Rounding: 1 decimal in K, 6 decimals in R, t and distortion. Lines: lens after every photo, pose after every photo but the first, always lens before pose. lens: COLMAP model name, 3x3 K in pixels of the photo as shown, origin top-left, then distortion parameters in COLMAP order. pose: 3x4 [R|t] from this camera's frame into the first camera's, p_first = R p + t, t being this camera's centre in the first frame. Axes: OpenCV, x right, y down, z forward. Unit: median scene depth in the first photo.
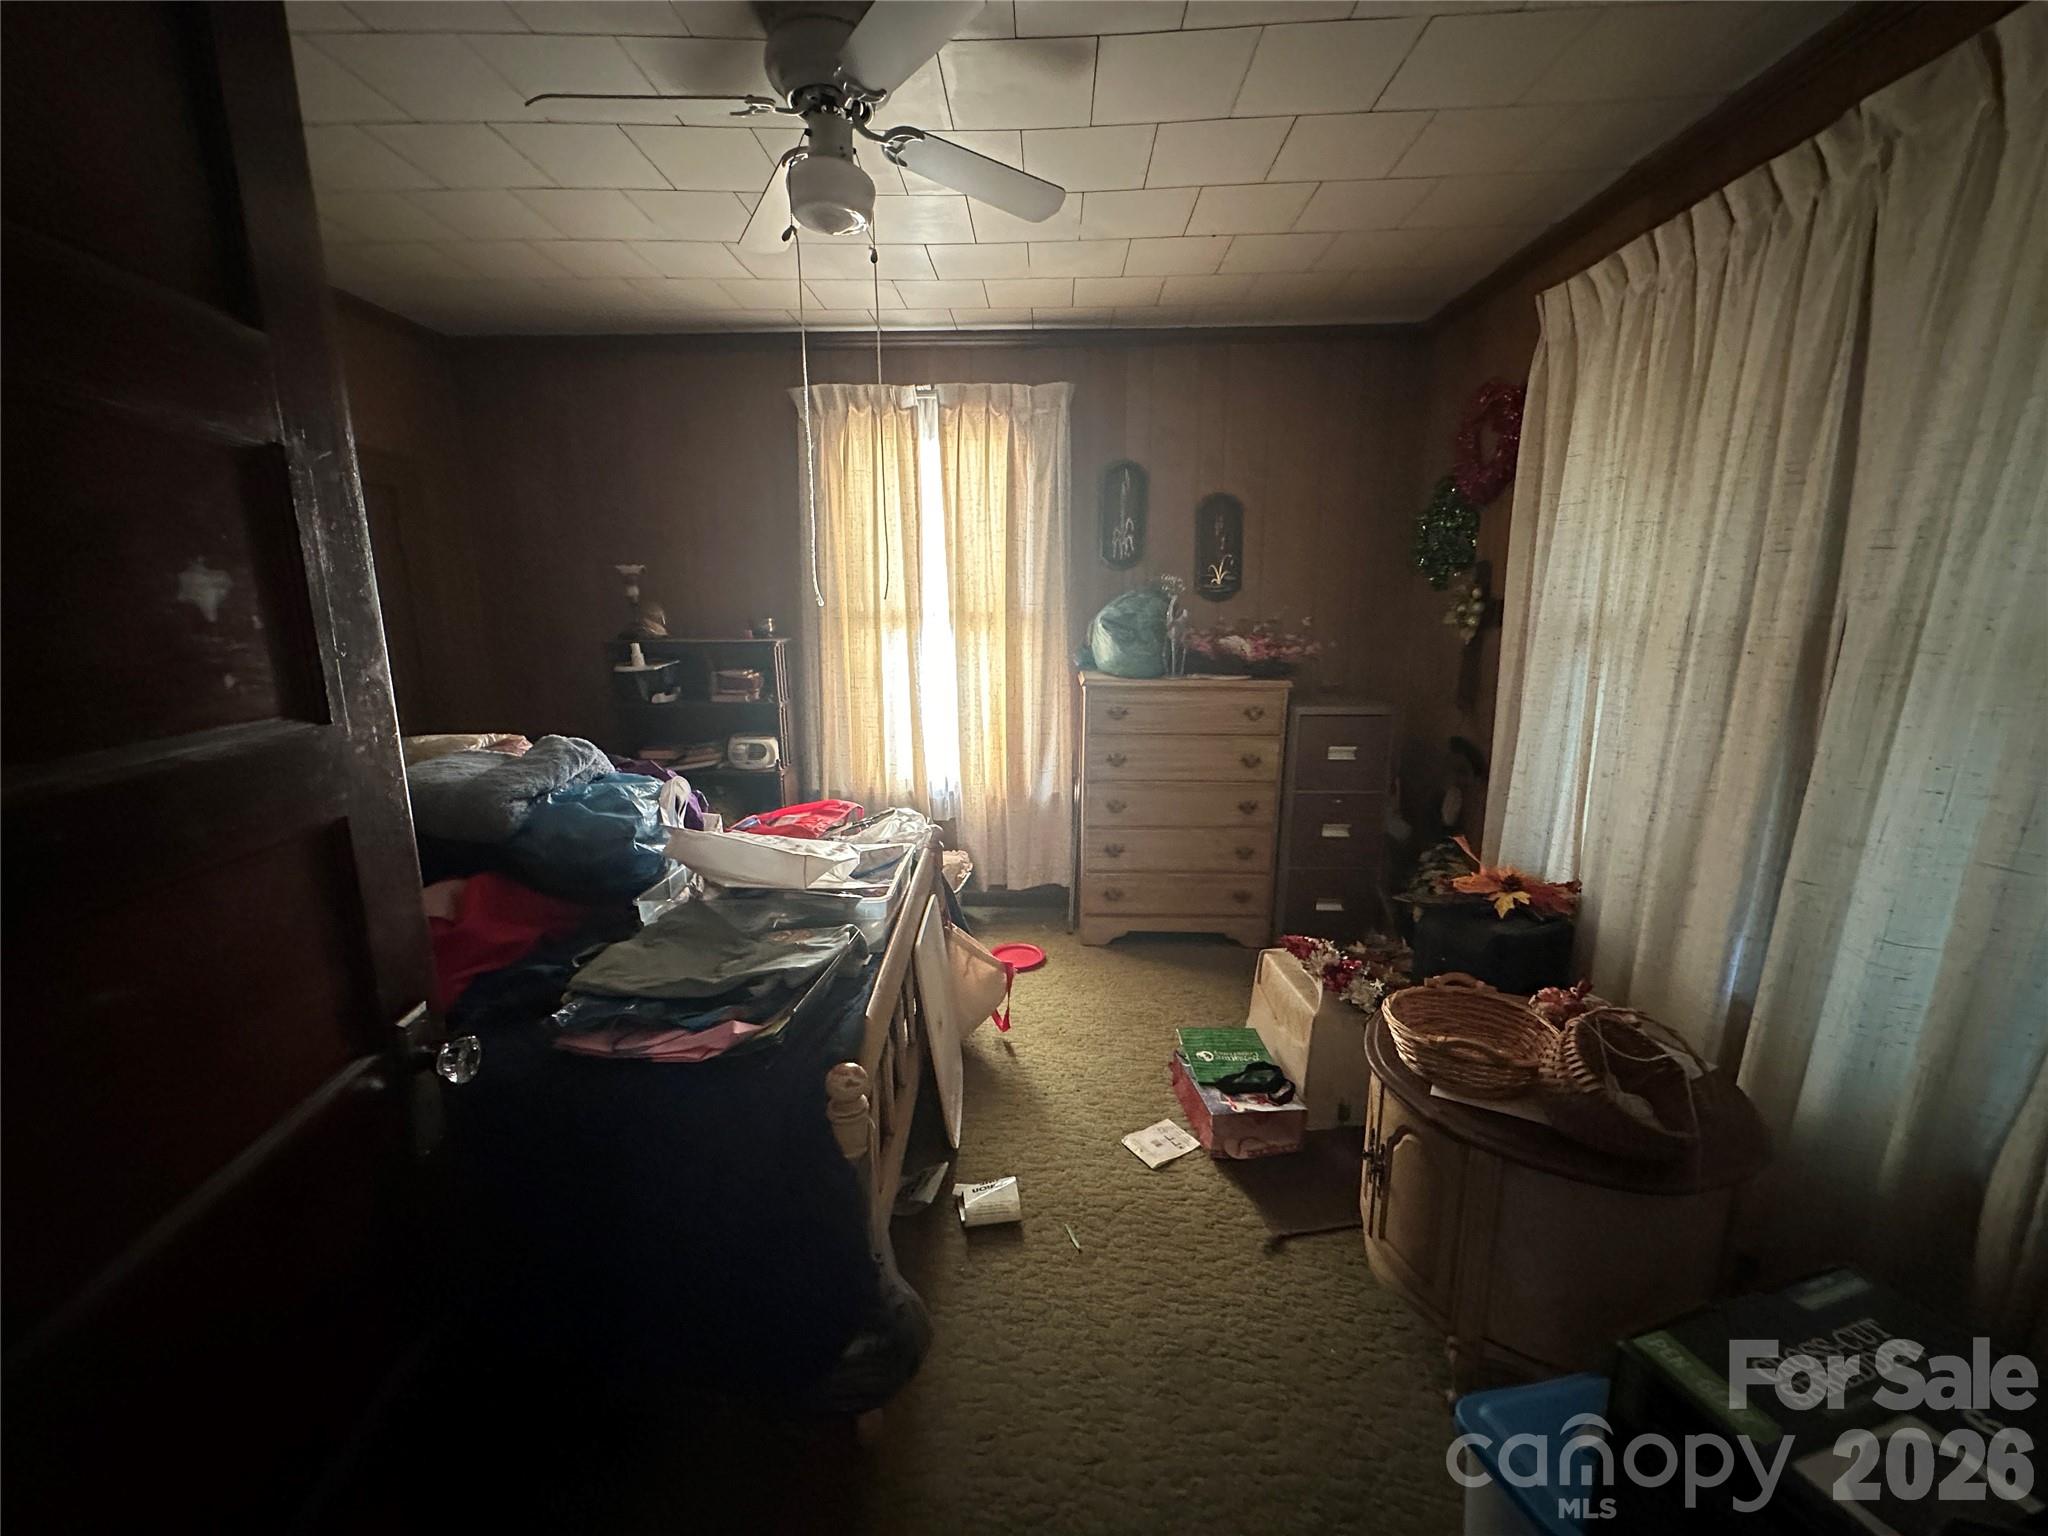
lens RADIAL K [[817.8, 0, 1025.3], [0, 817.8, 761.2], [0, 0, 1]] dist [-0.001578, 0.000061]
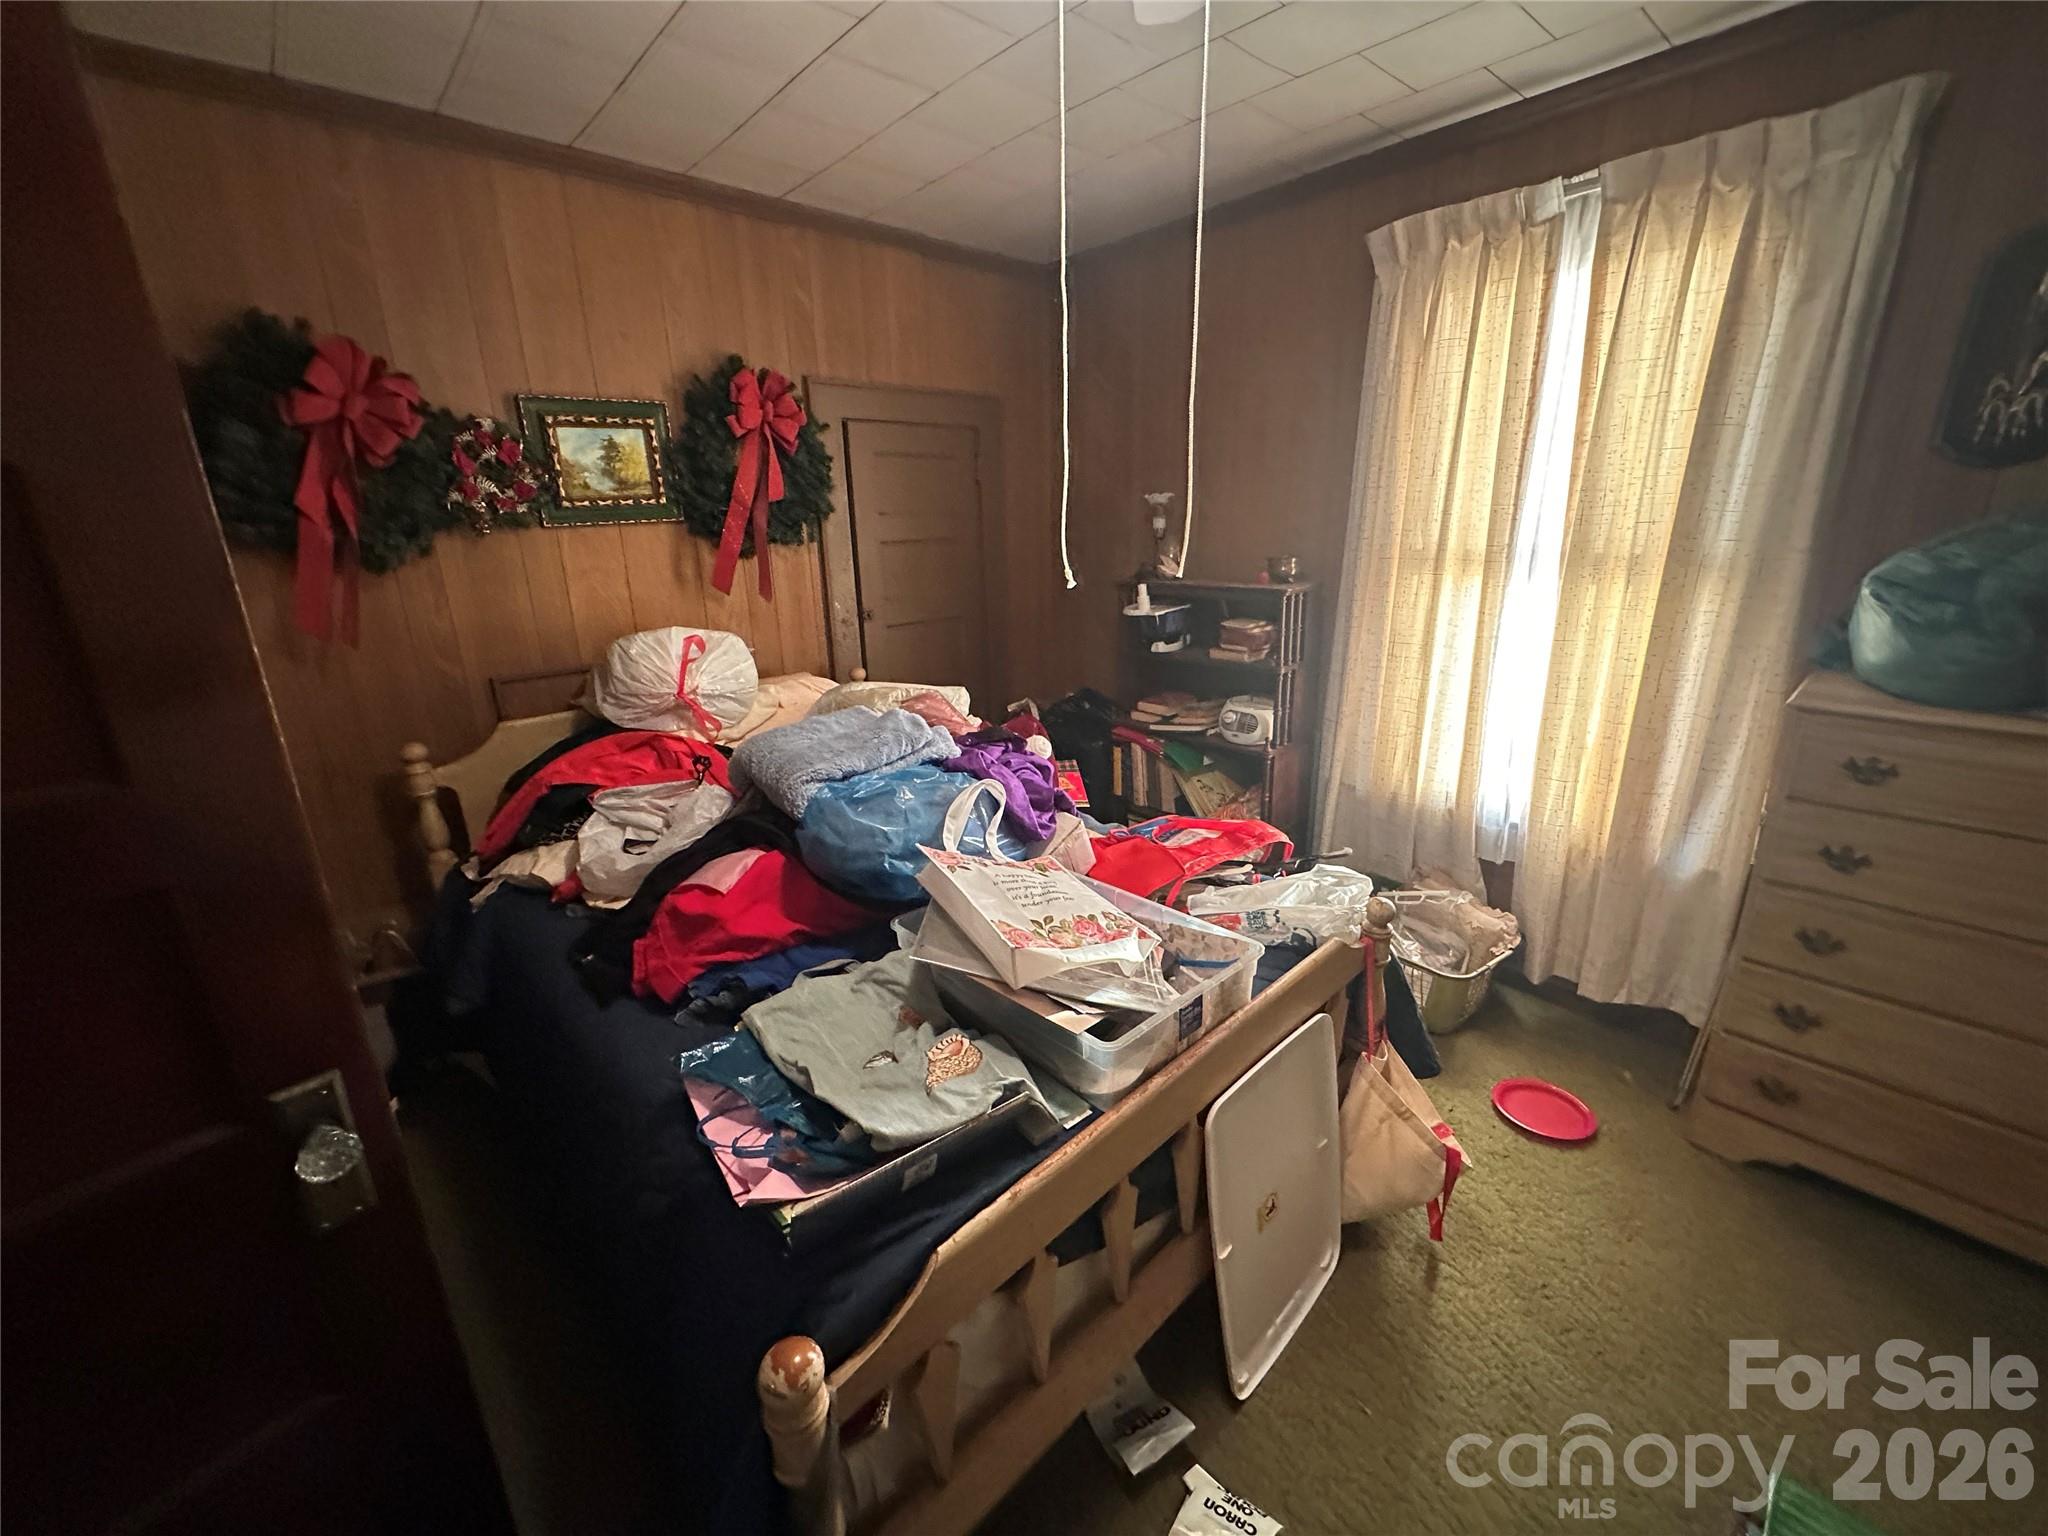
lens RADIAL K [[817.8, 0, 1025.3], [0, 817.8, 761.2], [0, 0, 1]] dist [-0.001578, 0.000061]
pose [[0.685790, 0.196435, -0.700789, 0.101481], [-0.117357, 0.980134, 0.159892, -0.078887], [0.718275, -0.027410, 0.695219, 0.265152]]
